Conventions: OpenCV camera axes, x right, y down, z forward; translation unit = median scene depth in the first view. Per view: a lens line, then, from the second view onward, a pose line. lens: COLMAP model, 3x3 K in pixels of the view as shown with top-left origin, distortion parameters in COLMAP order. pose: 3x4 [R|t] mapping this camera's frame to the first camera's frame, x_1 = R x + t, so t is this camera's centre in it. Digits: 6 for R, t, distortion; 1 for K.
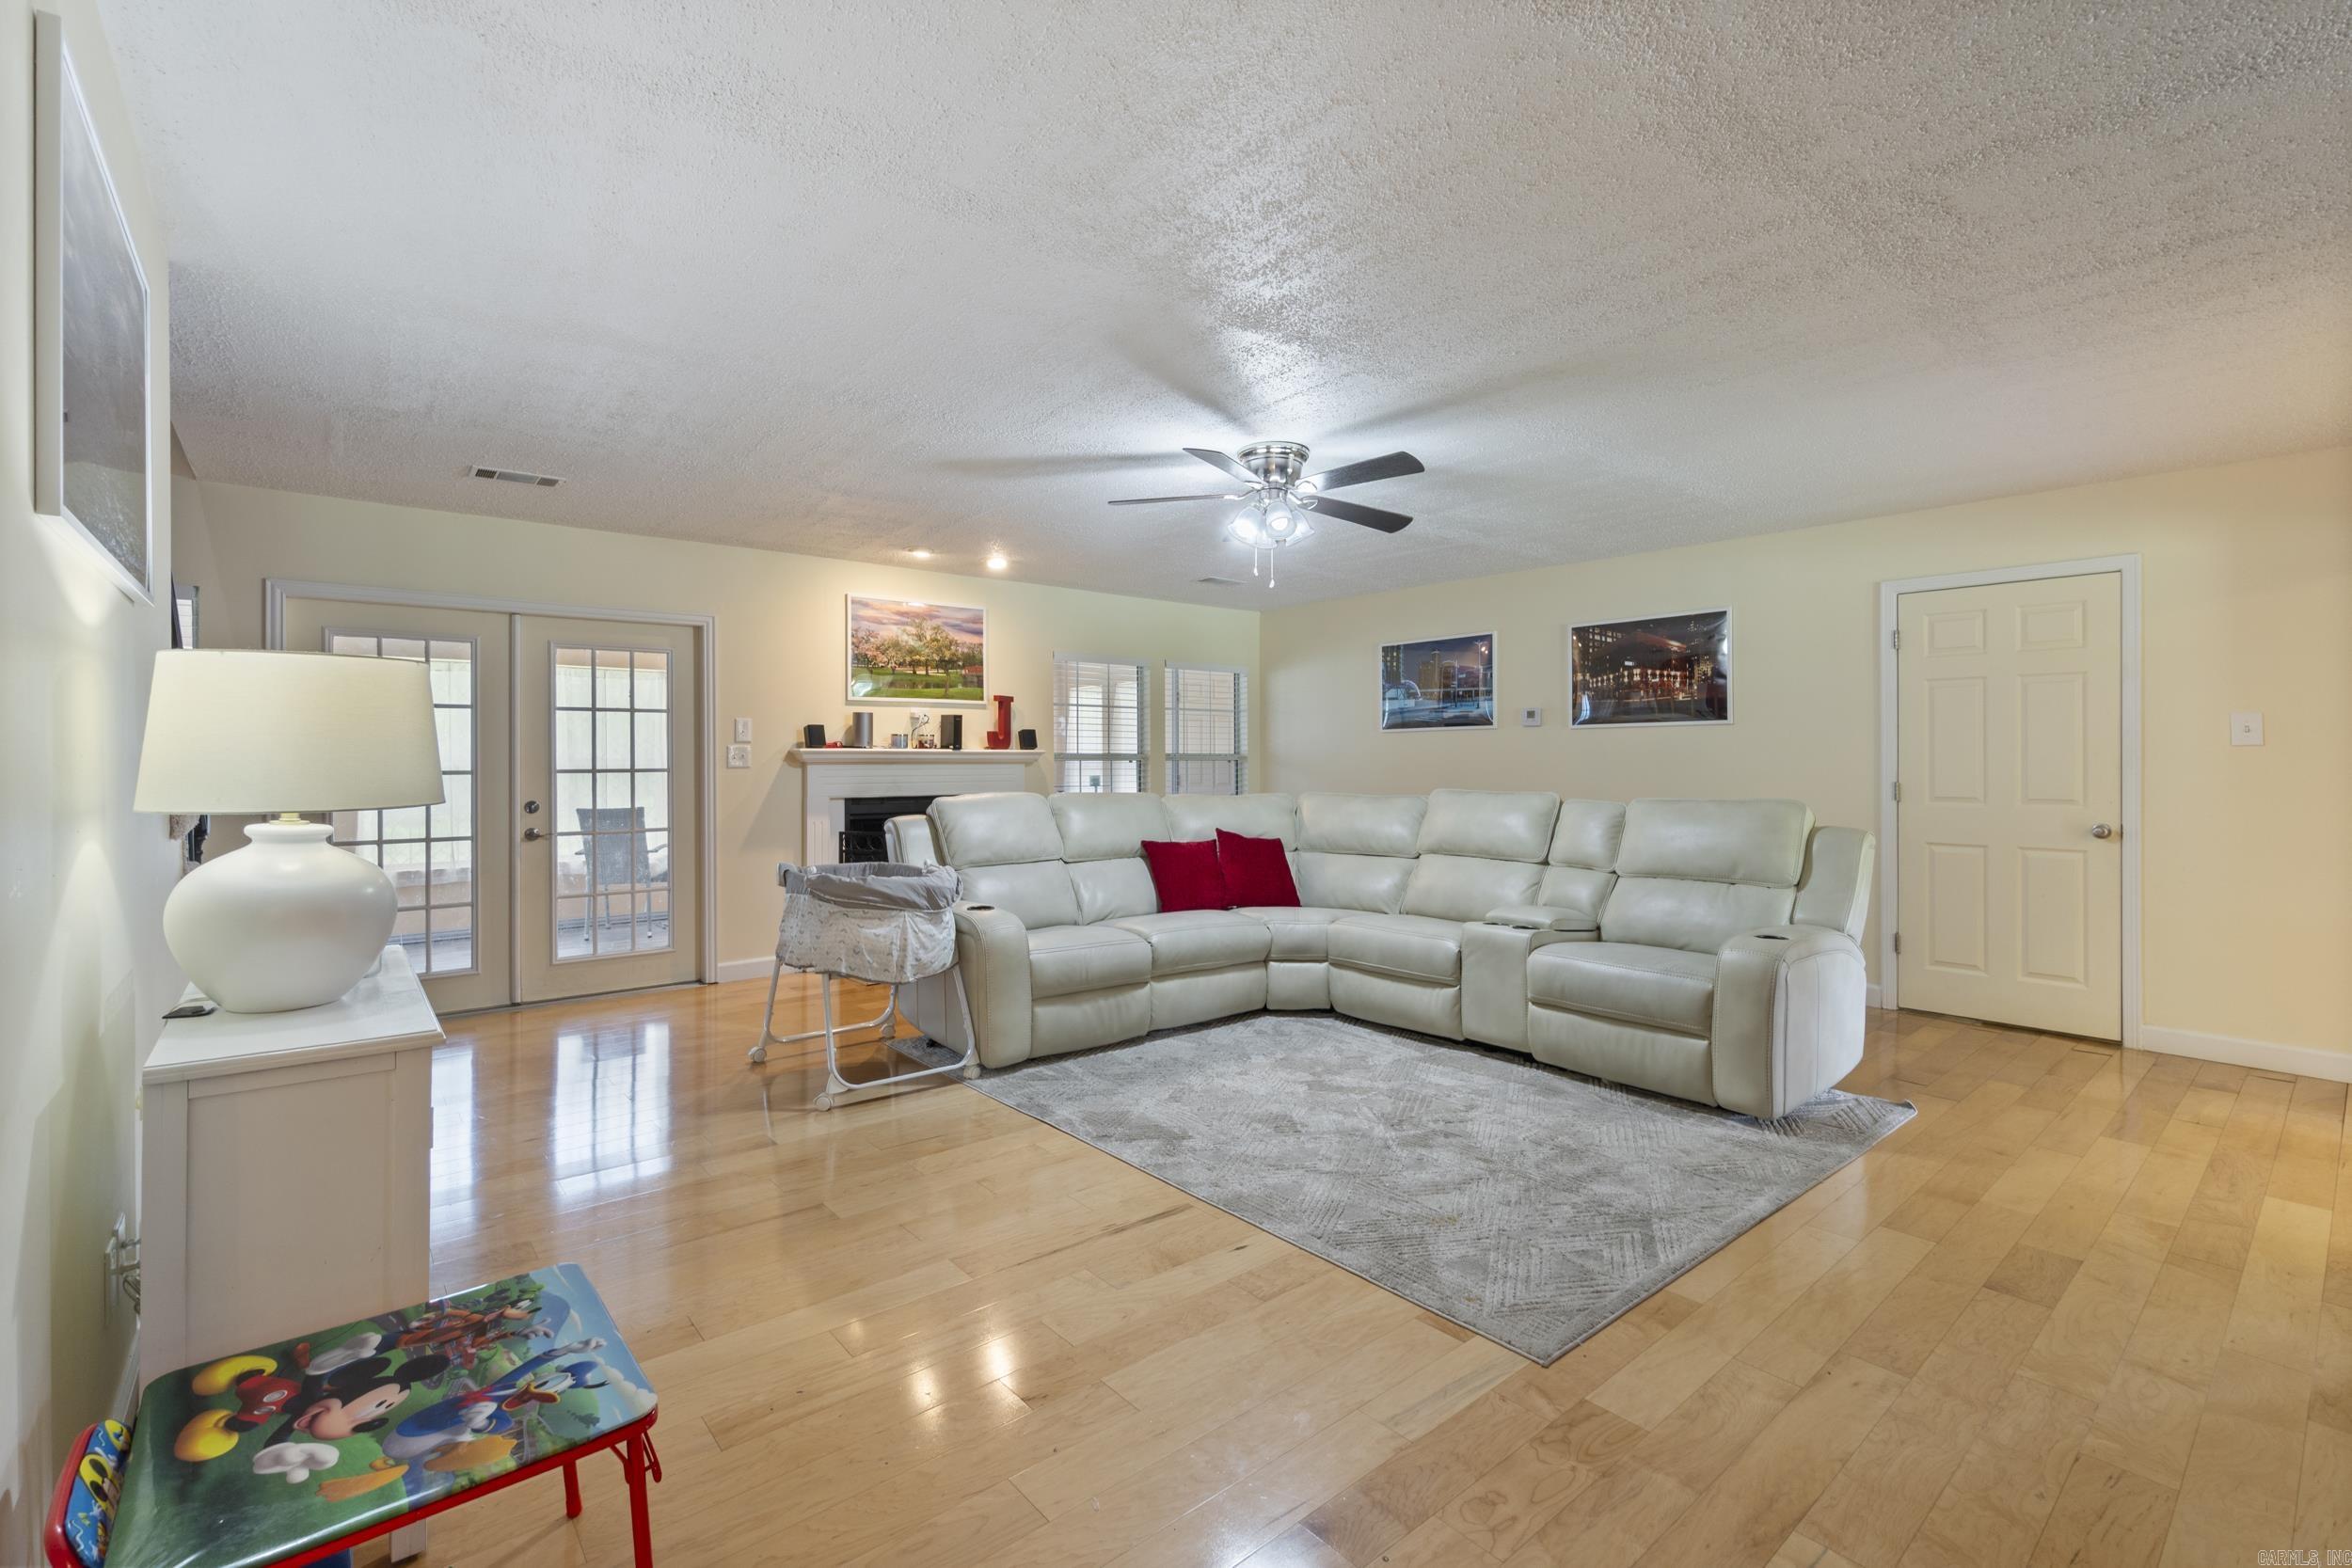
lens RADIAL K [[1029.1, 0, 1165.2], [0, 1029.1, 764.4], [0, 0, 1]] dist [0.000369, 0.000329]
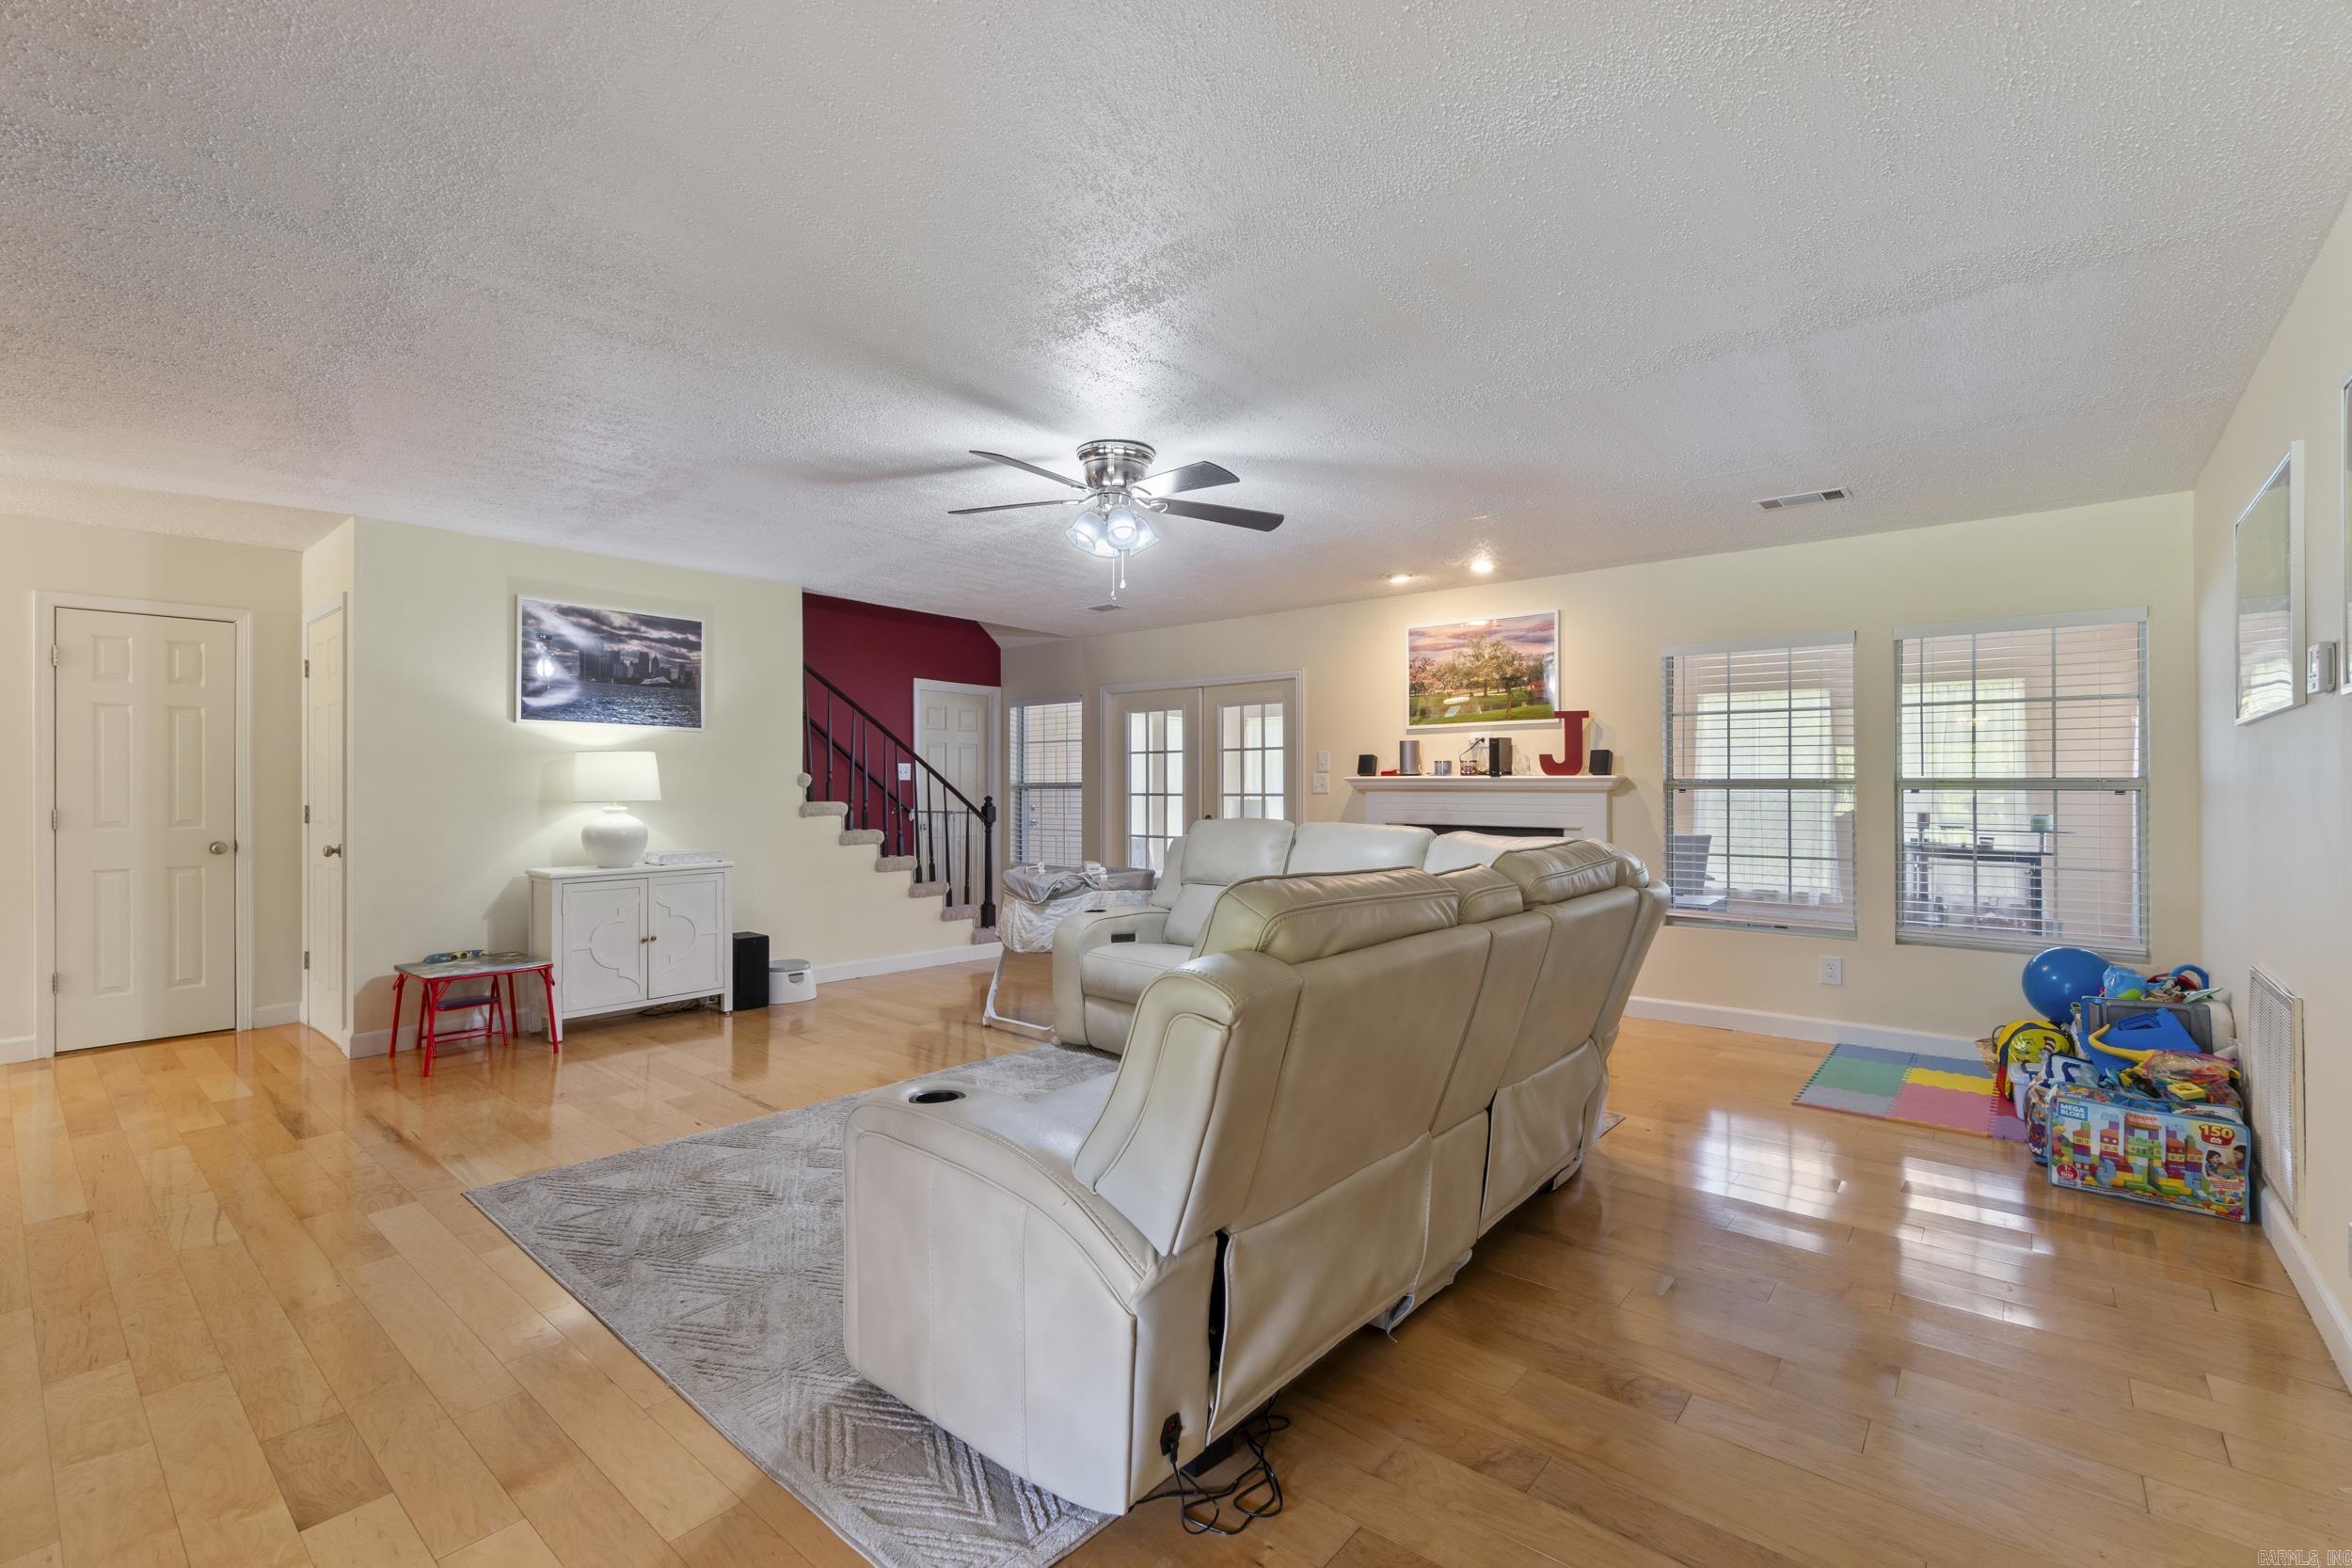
lens RADIAL K [[1029.1, 0, 1168.5], [0, 1029.1, 785.8], [0, 0, 1]] dist [0.000369, 0.000329]
pose [[0.161818, 0.003863, -0.986813, 0.625796], [-0.006415, 0.999975, 0.002863, -0.006377], [0.986800, 0.005867, 0.161838, 0.549979]]
